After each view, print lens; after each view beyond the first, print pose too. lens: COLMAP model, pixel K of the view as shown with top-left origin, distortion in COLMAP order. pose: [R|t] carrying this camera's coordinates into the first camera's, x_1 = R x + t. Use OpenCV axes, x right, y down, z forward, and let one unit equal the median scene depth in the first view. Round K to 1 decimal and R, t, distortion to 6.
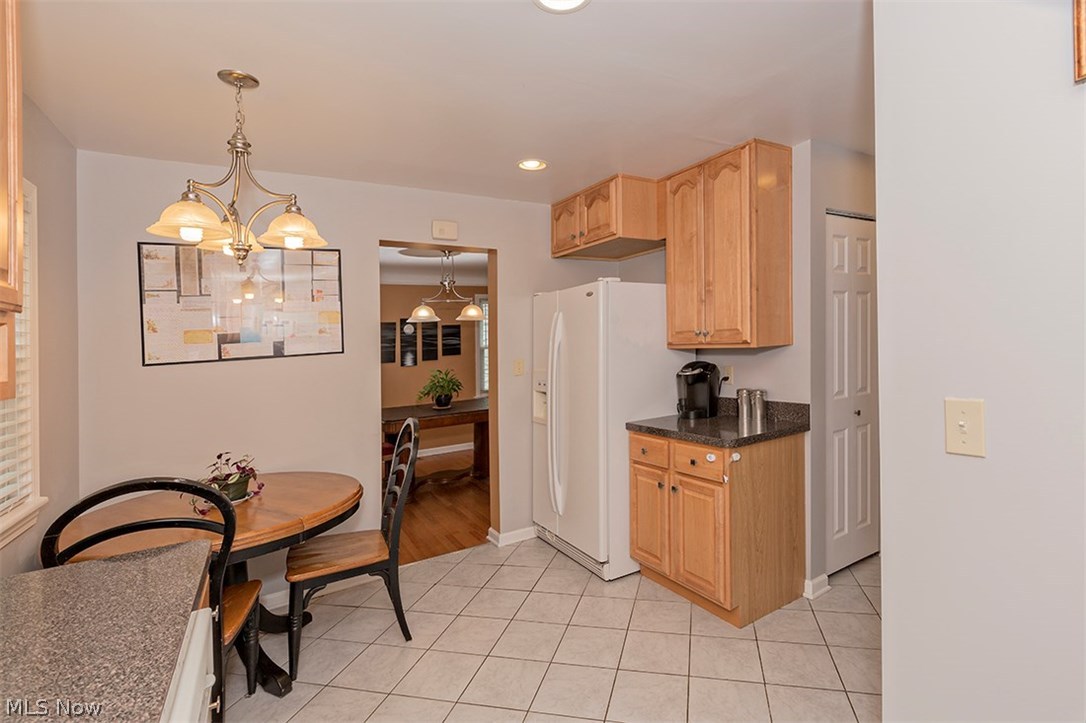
lens RADIAL K [[509.0, 0, 542.9], [0, 509.0, 354.0], [0, 0, 1]] dist [0.006828, -0.002617]
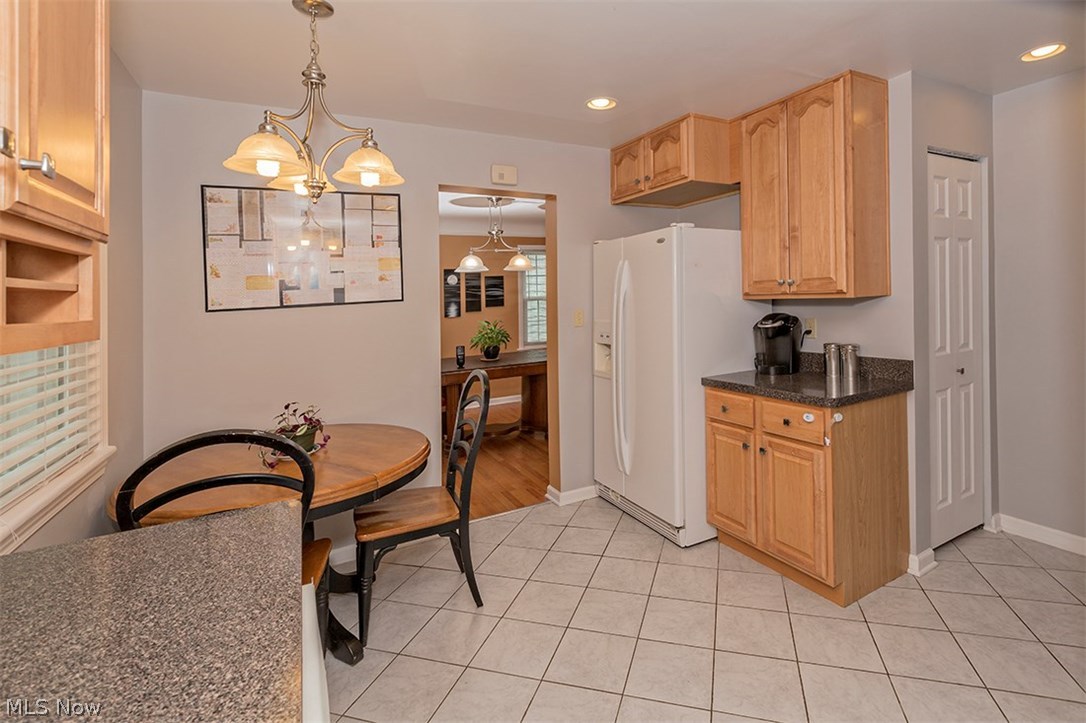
lens RADIAL K [[509.0, 0, 547.8], [0, 509.0, 307.8], [0, 0, 1]] dist [0.006828, -0.002617]
pose [[0.998770, 0.008622, -0.048824, -0.082943], [-0.008612, 0.999963, 0.000414, 0.009425], [0.048826, 0.000007, 0.998807, 0.059550]]
